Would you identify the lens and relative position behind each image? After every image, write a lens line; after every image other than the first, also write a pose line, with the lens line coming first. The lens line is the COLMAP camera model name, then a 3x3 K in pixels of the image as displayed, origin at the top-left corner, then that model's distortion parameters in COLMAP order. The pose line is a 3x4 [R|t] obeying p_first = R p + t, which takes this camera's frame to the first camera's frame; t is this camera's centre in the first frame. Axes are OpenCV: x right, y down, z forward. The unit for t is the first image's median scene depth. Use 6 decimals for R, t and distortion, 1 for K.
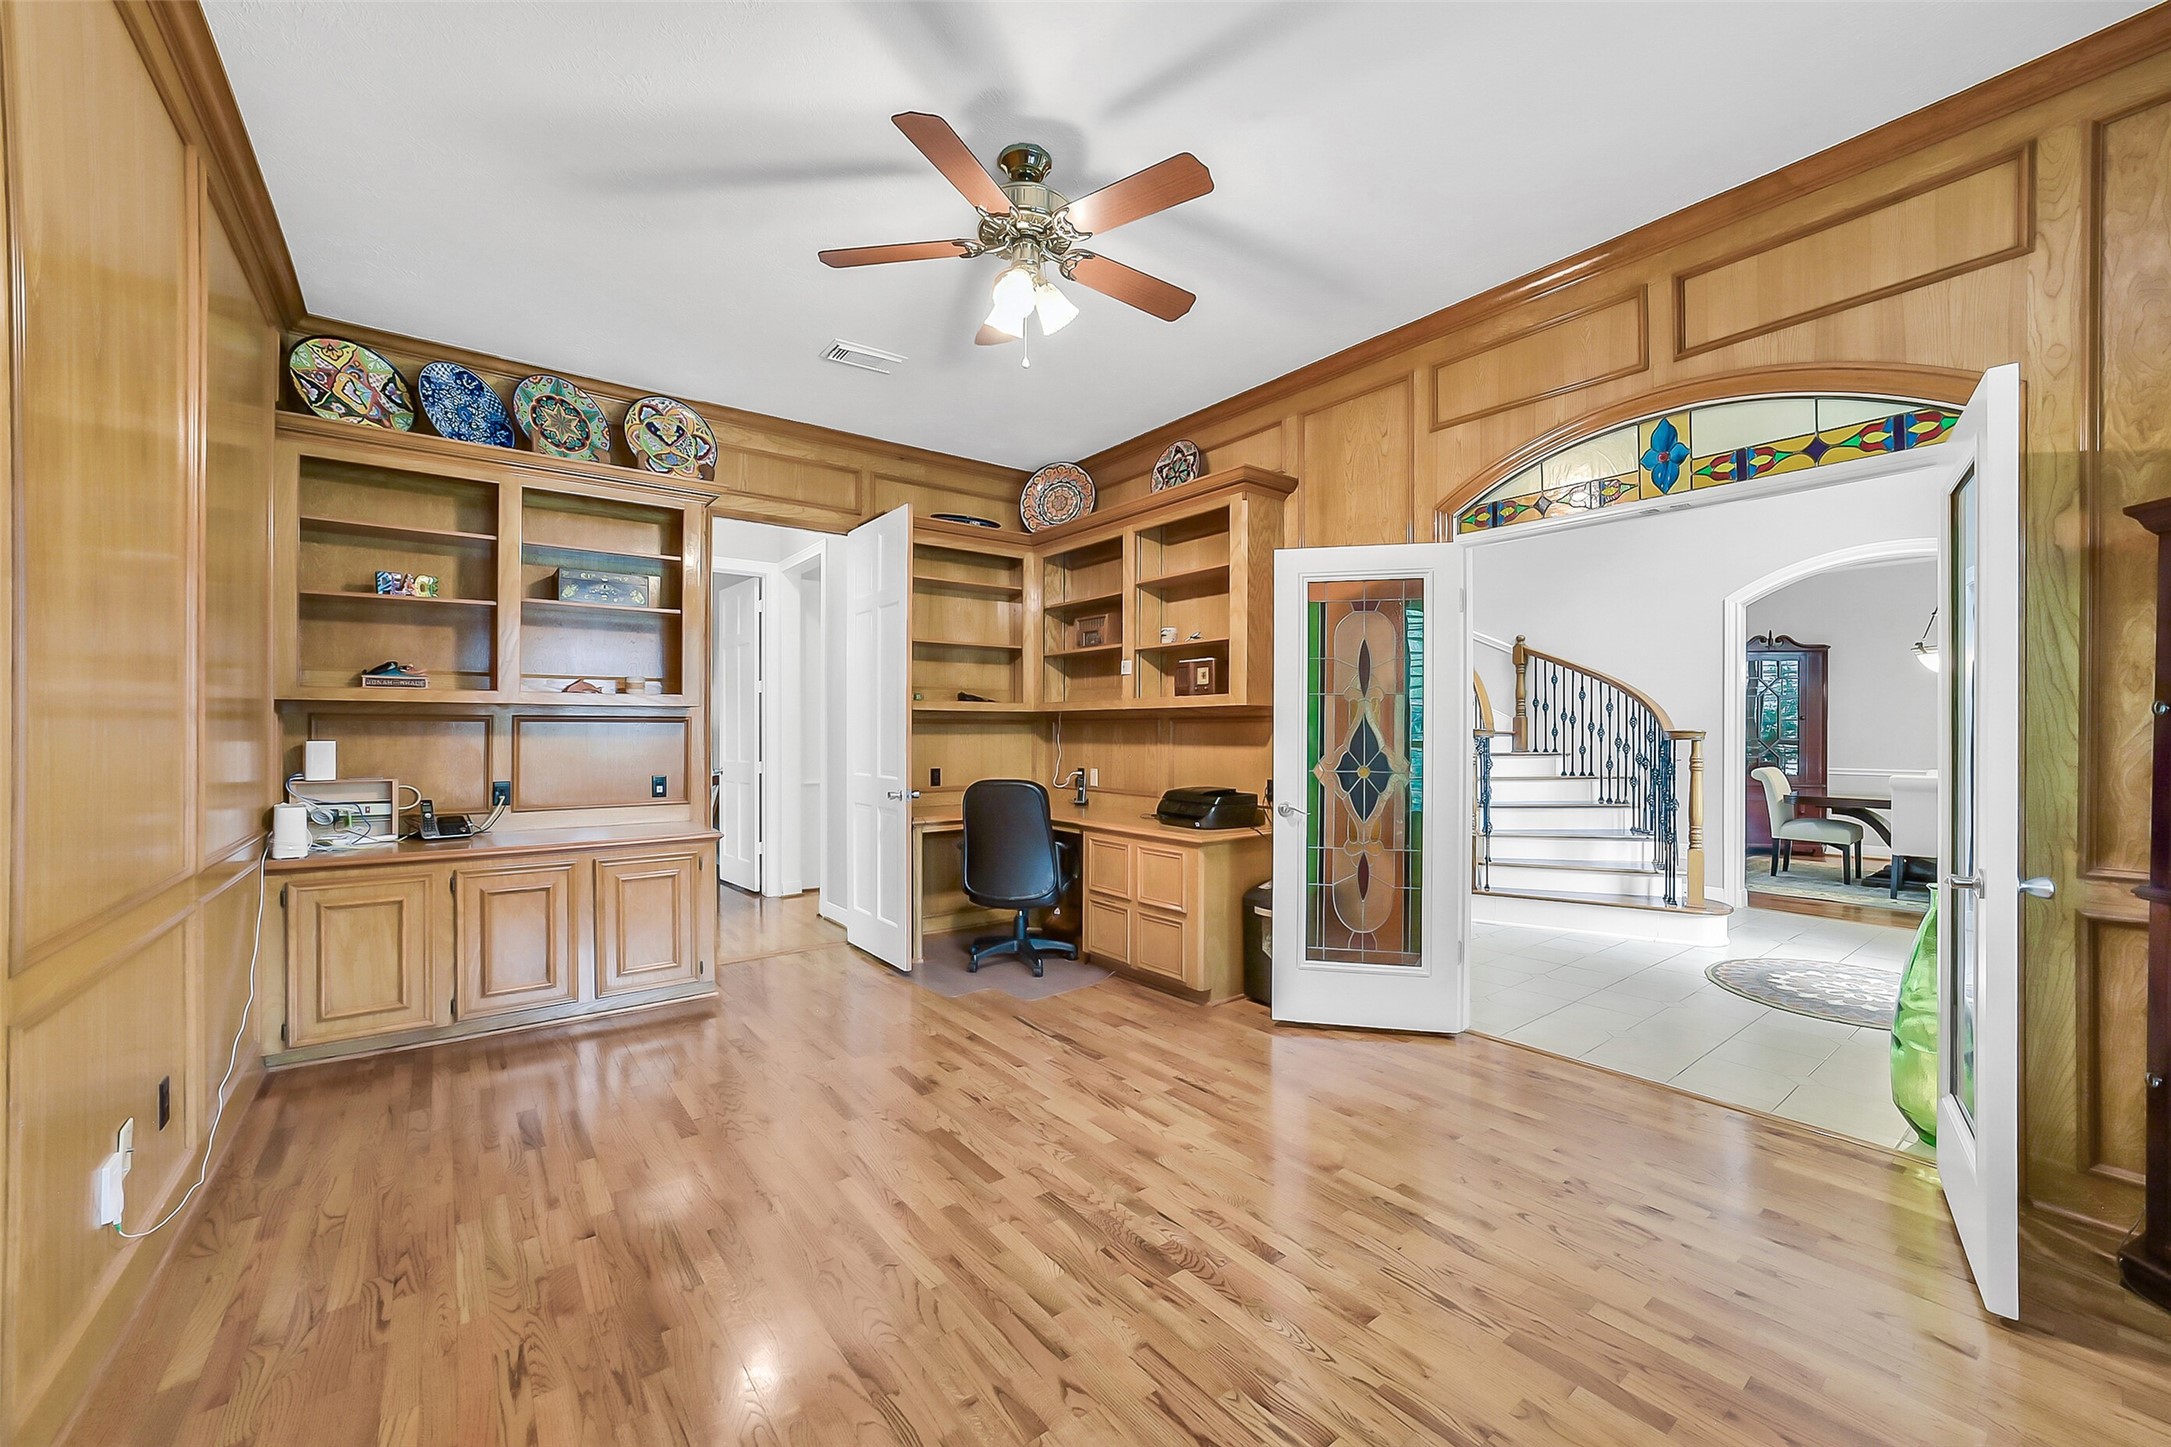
lens RADIAL K [[848.4, 0, 1093.7], [0, 848.4, 731.5], [0, 0, 1]] dist [-0.034073, 0.014295]
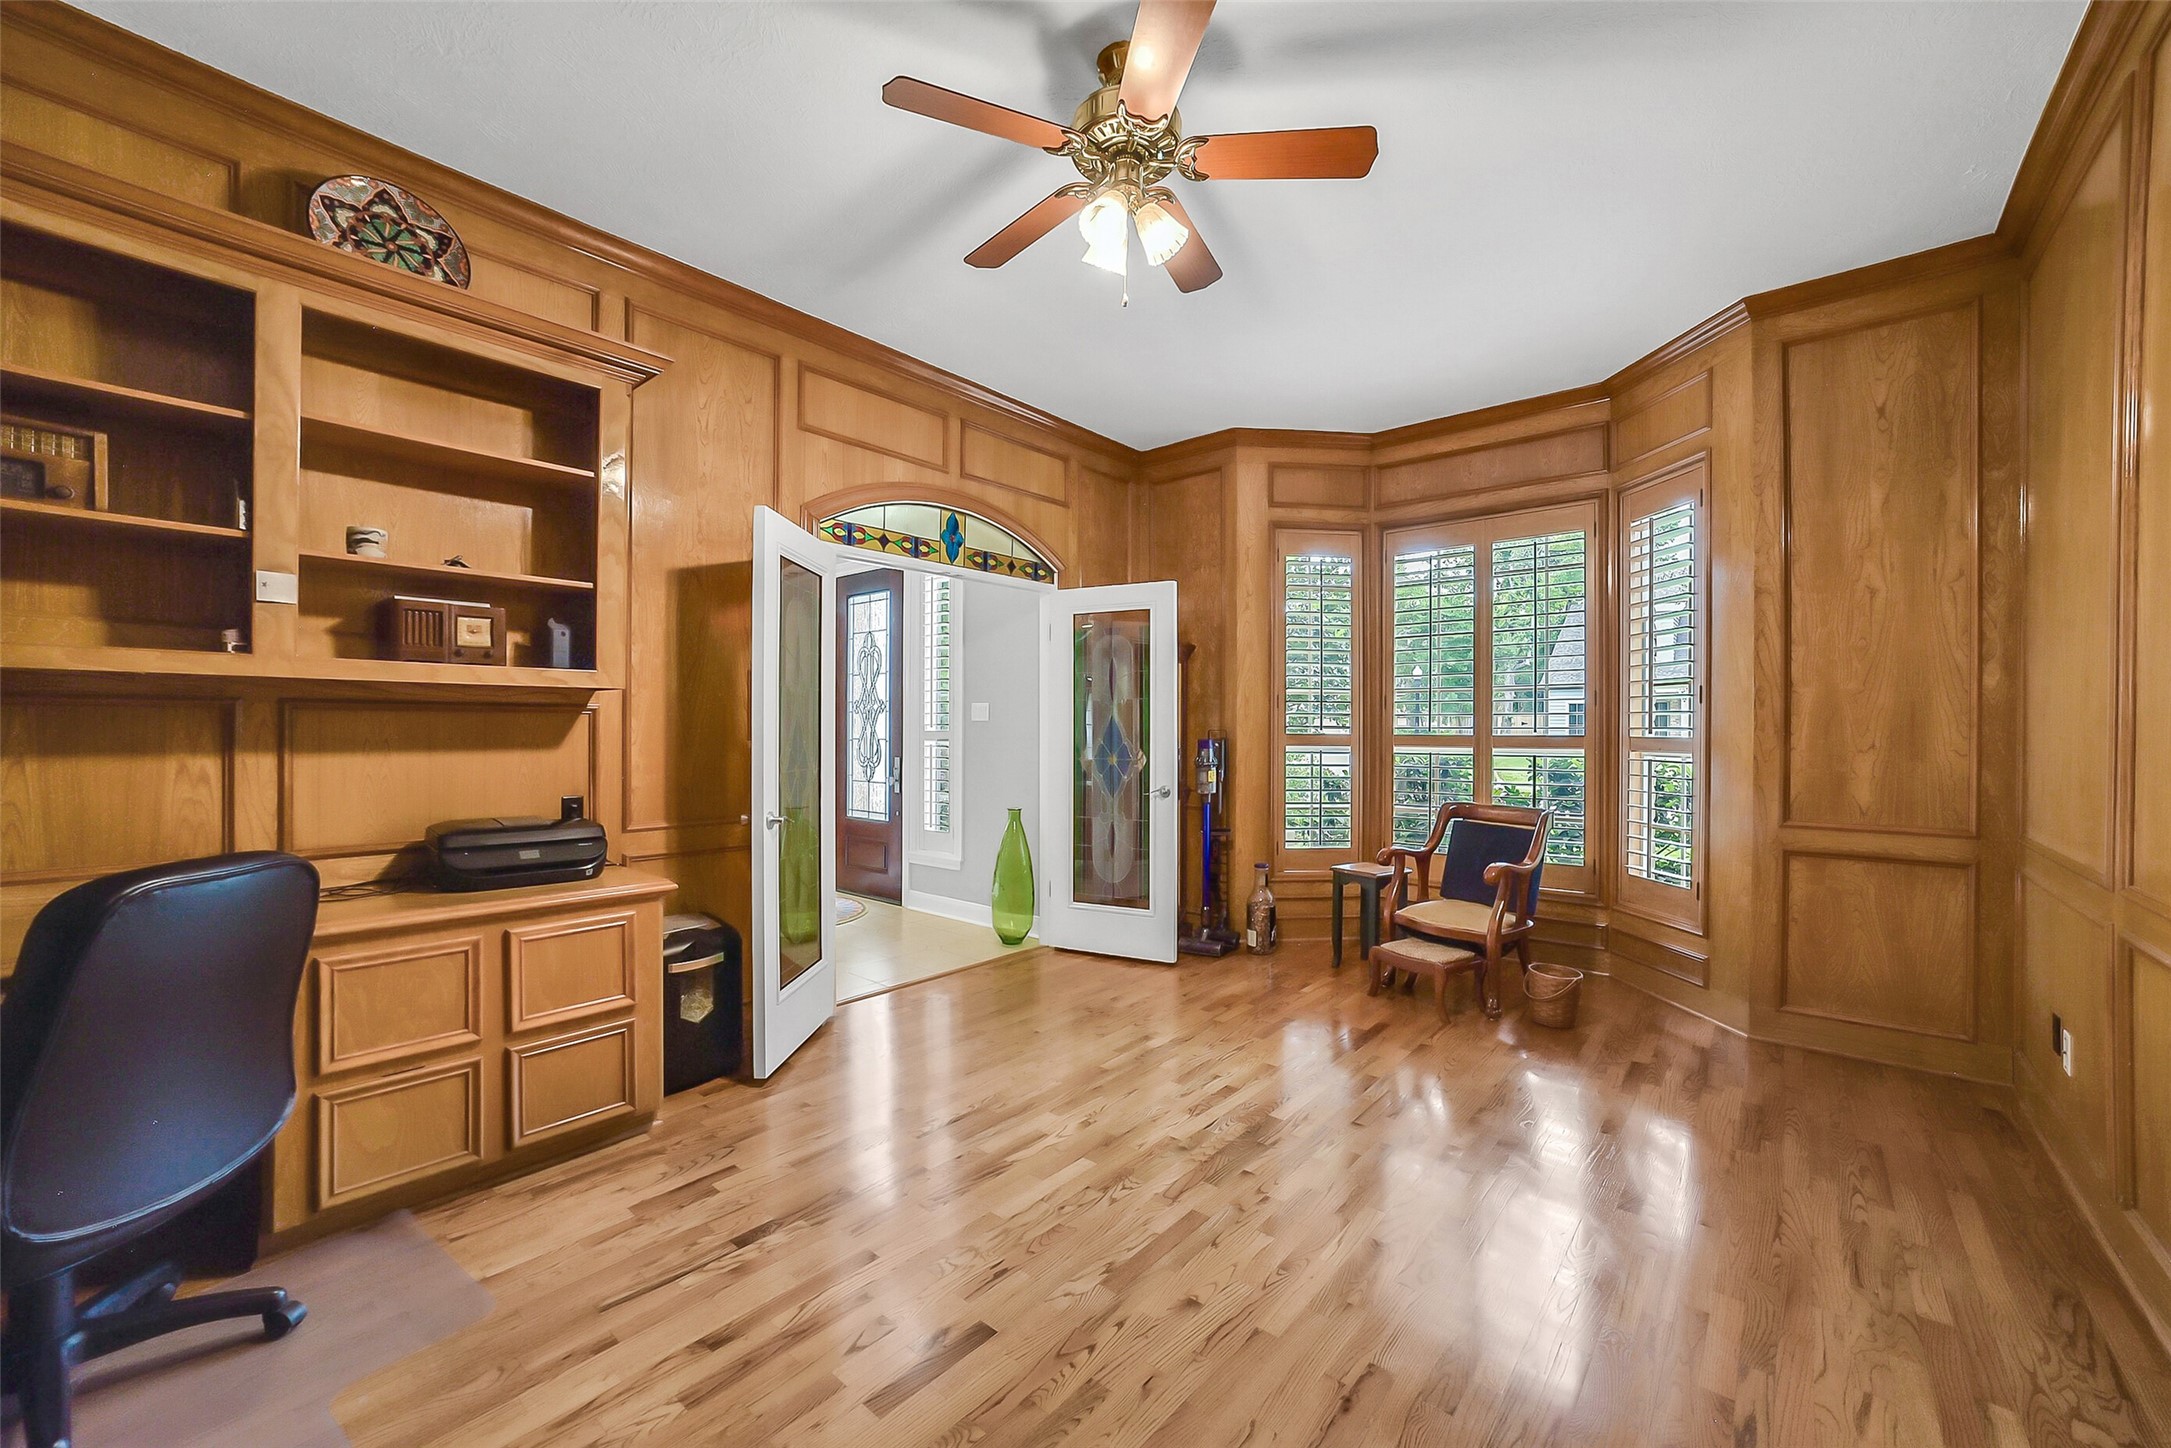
lens RADIAL K [[848.4, 0, 1093.7], [0, 848.4, 732.0], [0, 0, 1]] dist [-0.034073, 0.014295]
pose [[-0.207222, -0.008011, 0.978261, -0.794770], [-0.005754, 0.999959, 0.006969, -0.004389], [-0.978277, -0.004185, -0.207259, 1.047095]]
